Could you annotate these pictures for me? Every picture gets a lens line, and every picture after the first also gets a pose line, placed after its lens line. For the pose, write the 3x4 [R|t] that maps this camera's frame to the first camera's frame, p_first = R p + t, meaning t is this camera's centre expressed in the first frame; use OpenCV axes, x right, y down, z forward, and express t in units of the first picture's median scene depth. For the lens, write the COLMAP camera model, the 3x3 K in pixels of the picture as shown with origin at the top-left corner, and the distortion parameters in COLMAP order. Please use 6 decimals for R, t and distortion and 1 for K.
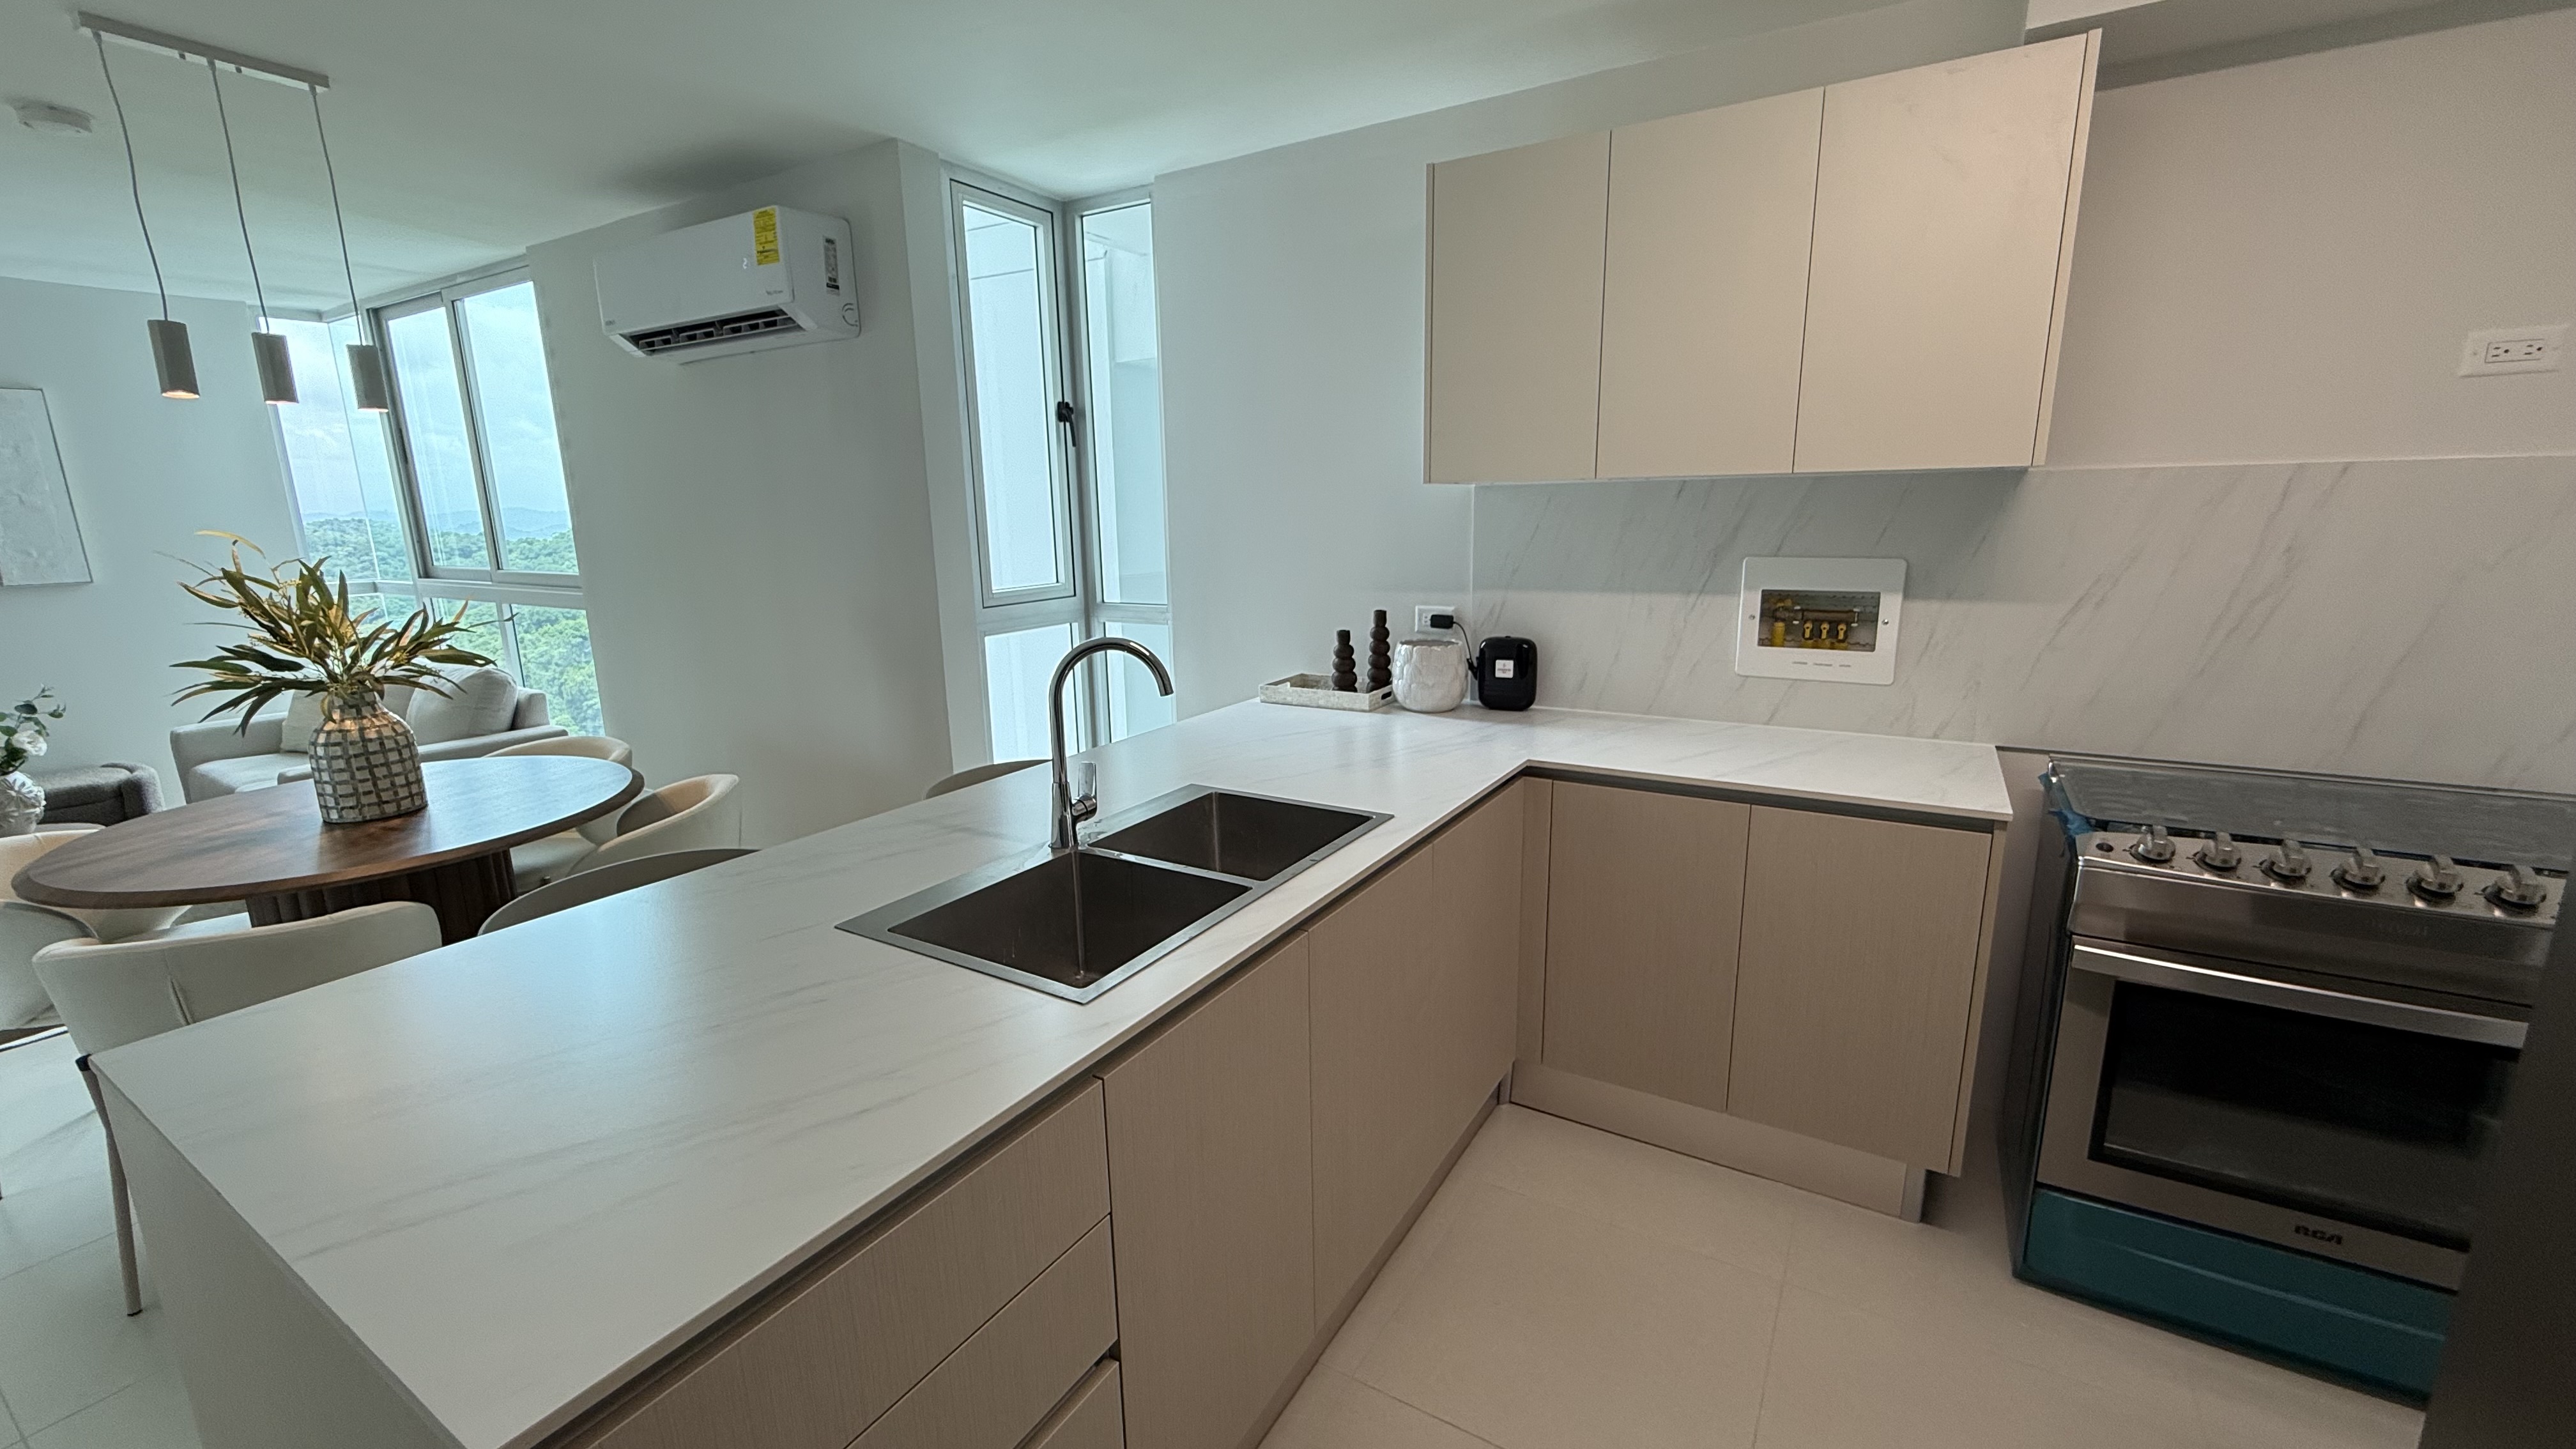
lens RADIAL K [[1030.6, 0, 1289.2], [0, 1030.6, 725.9], [0, 0, 1]] dist [0.002427, -0.000773]
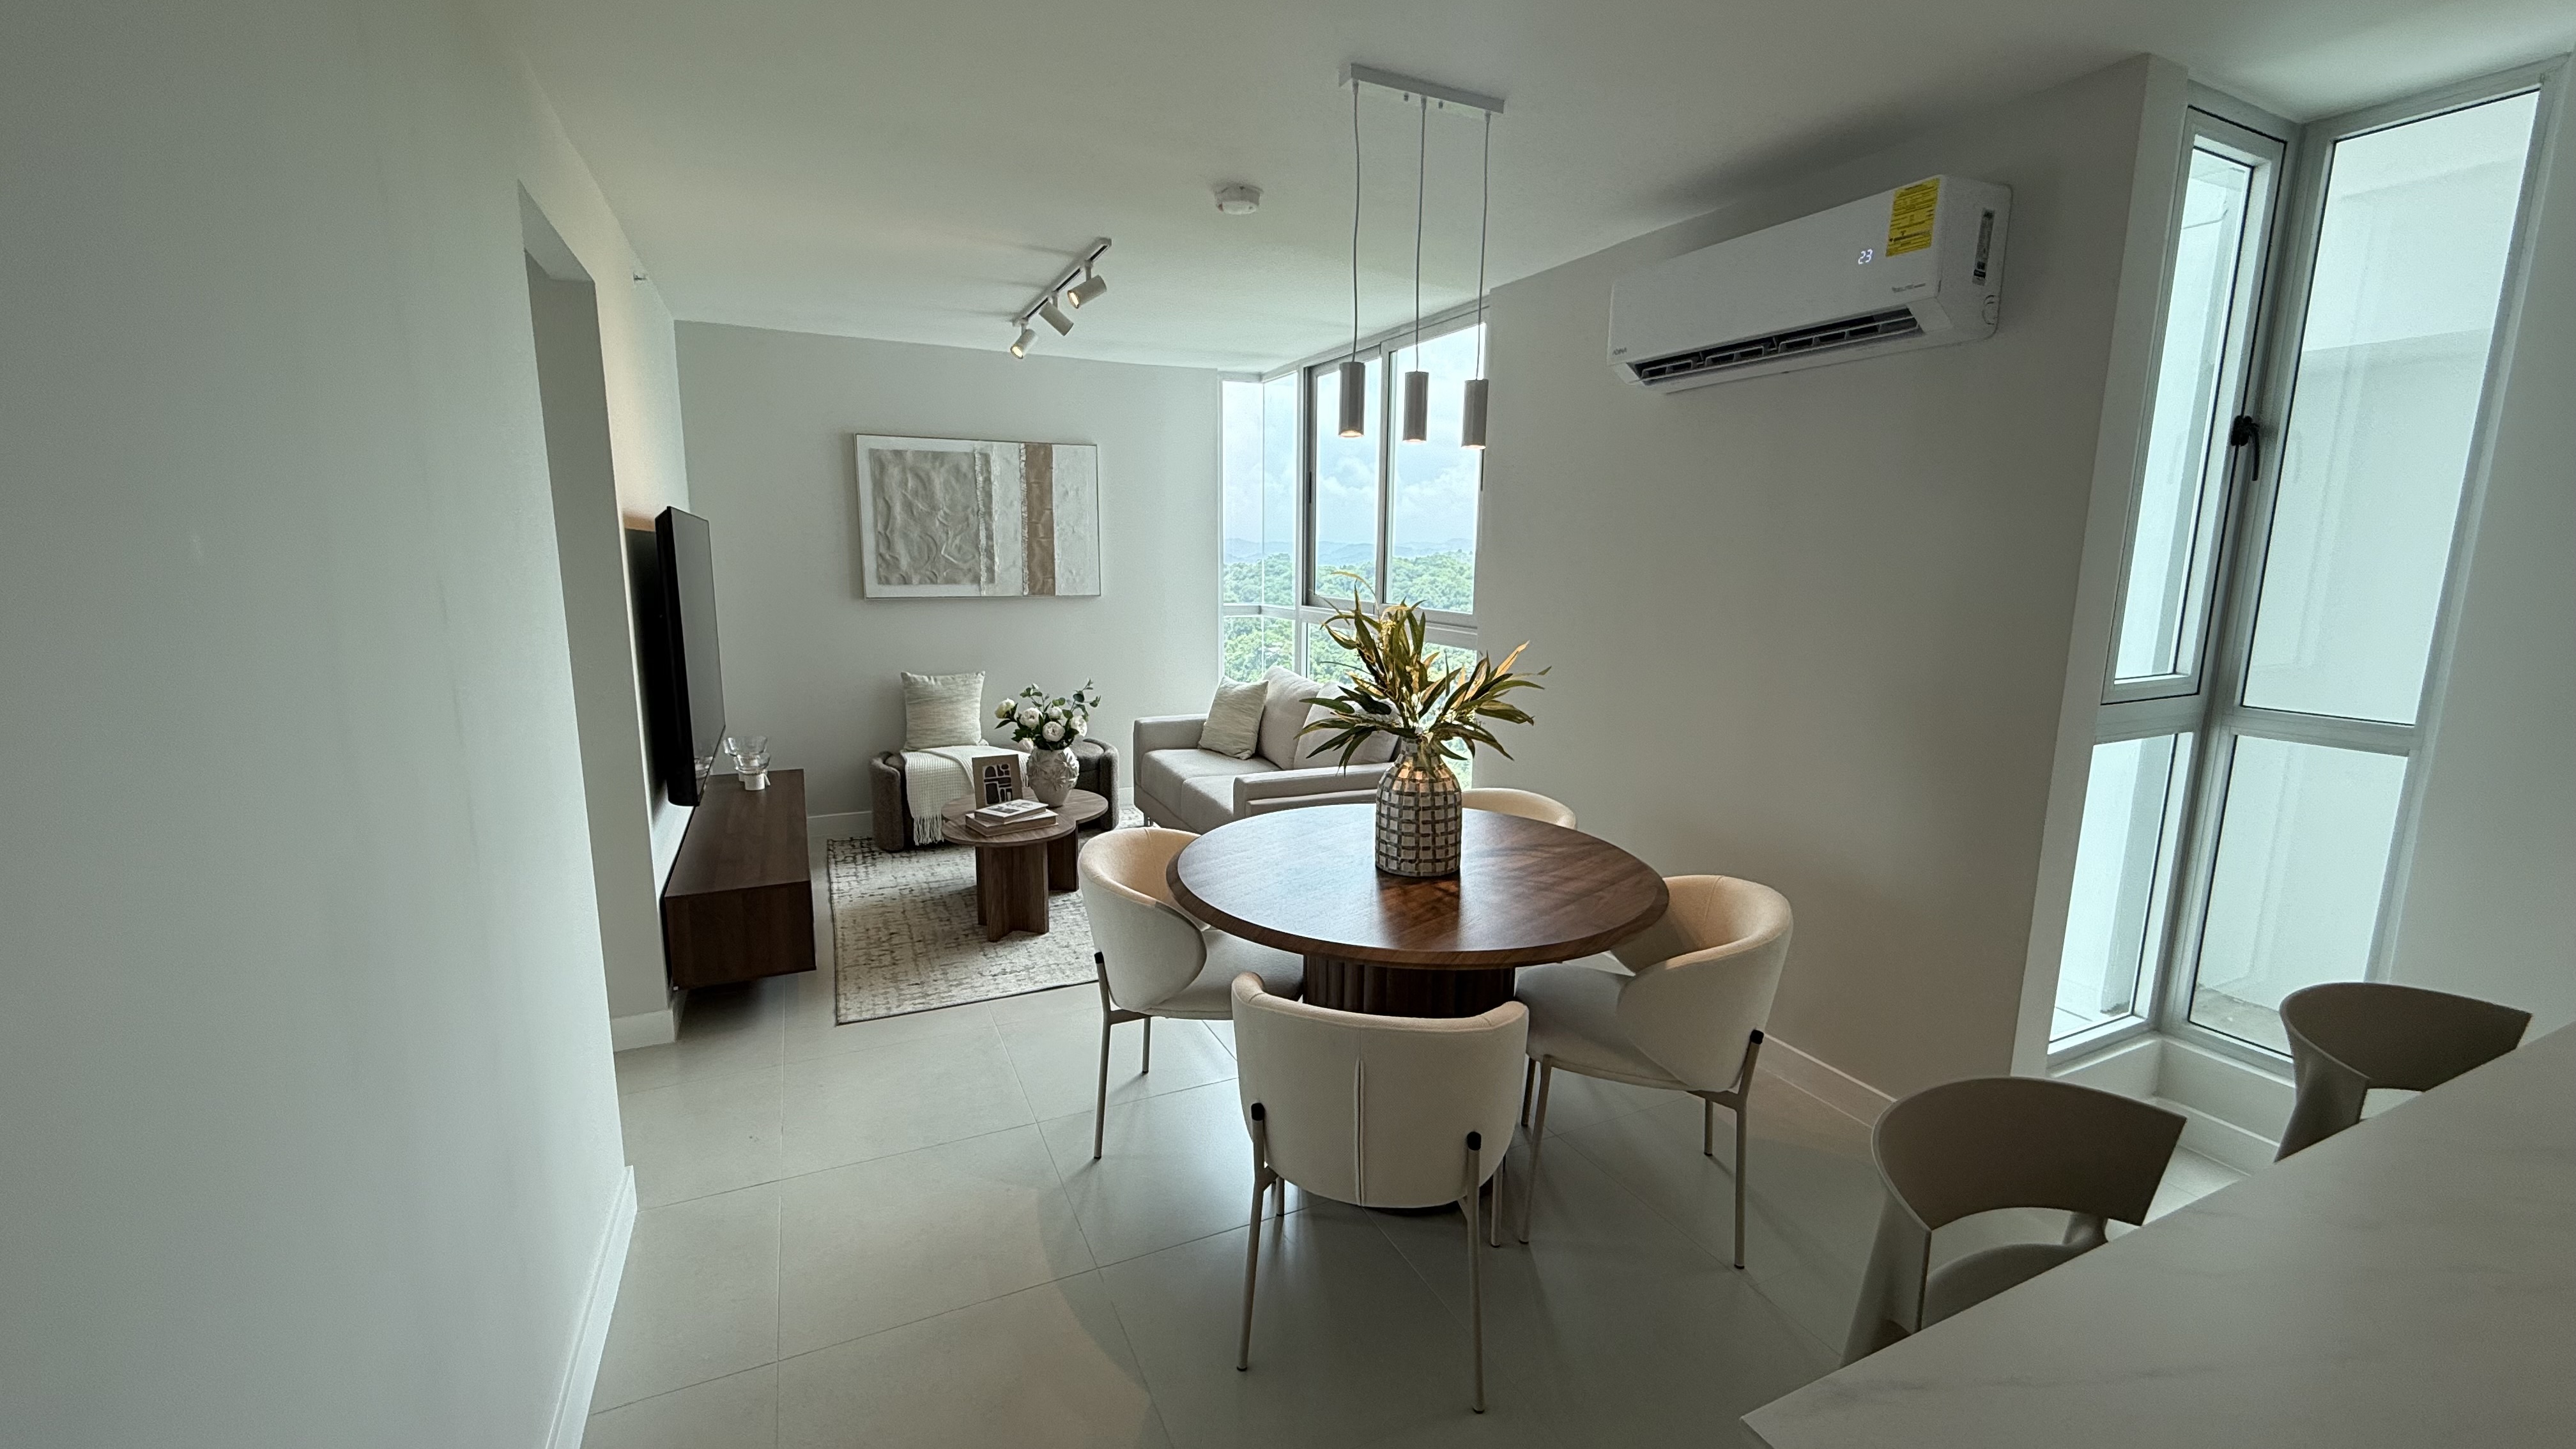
lens RADIAL K [[1030.6, 0, 1291.5], [0, 1030.6, 729.6], [0, 0, 1]] dist [0.002427, -0.000773]
pose [[0.836625, 0.119968, -0.534478, -0.430622], [-0.137706, 0.990450, 0.006762, -0.027802], [0.530185, 0.067943, 0.845155, 0.109682]]
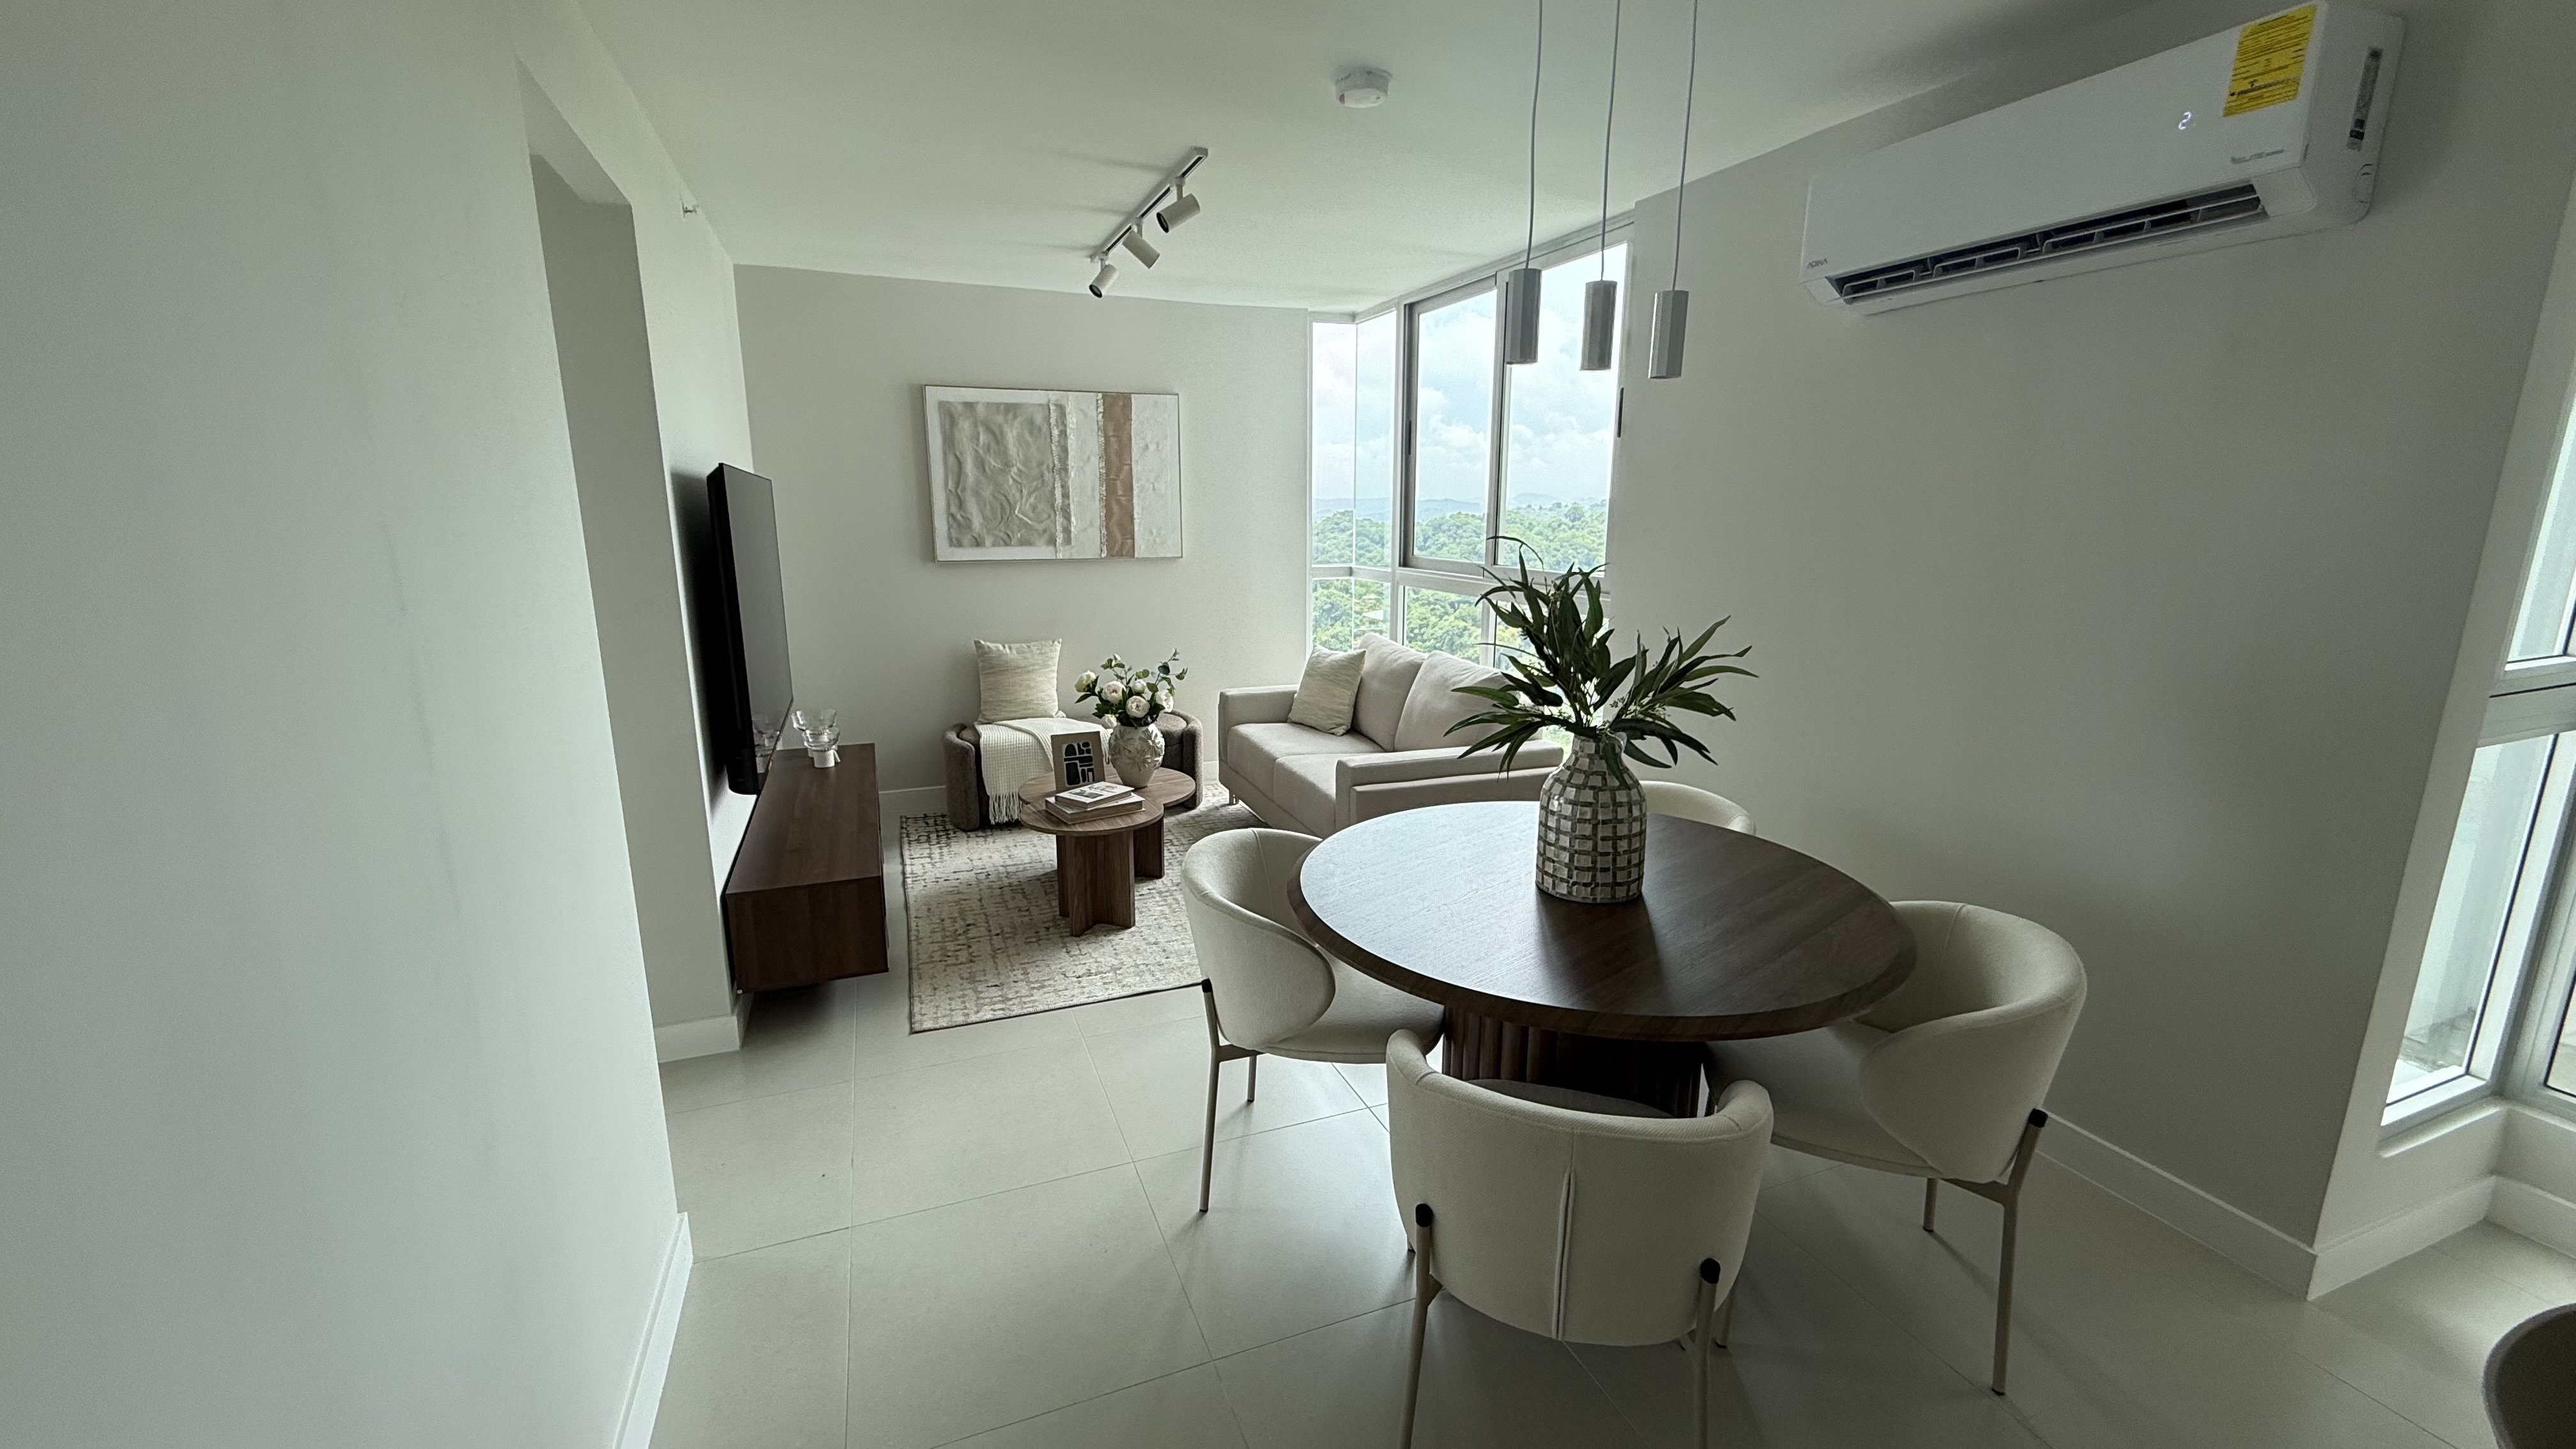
lens RADIAL K [[1030.6, 0, 1293.7], [0, 1030.6, 729.5], [0, 0, 1]] dist [0.002427, -0.000773]
pose [[0.802703, 0.145474, -0.578364, -0.552108], [-0.139698, 0.988677, 0.054794, -0.042580], [0.579786, 0.036813, 0.813936, 0.192650]]
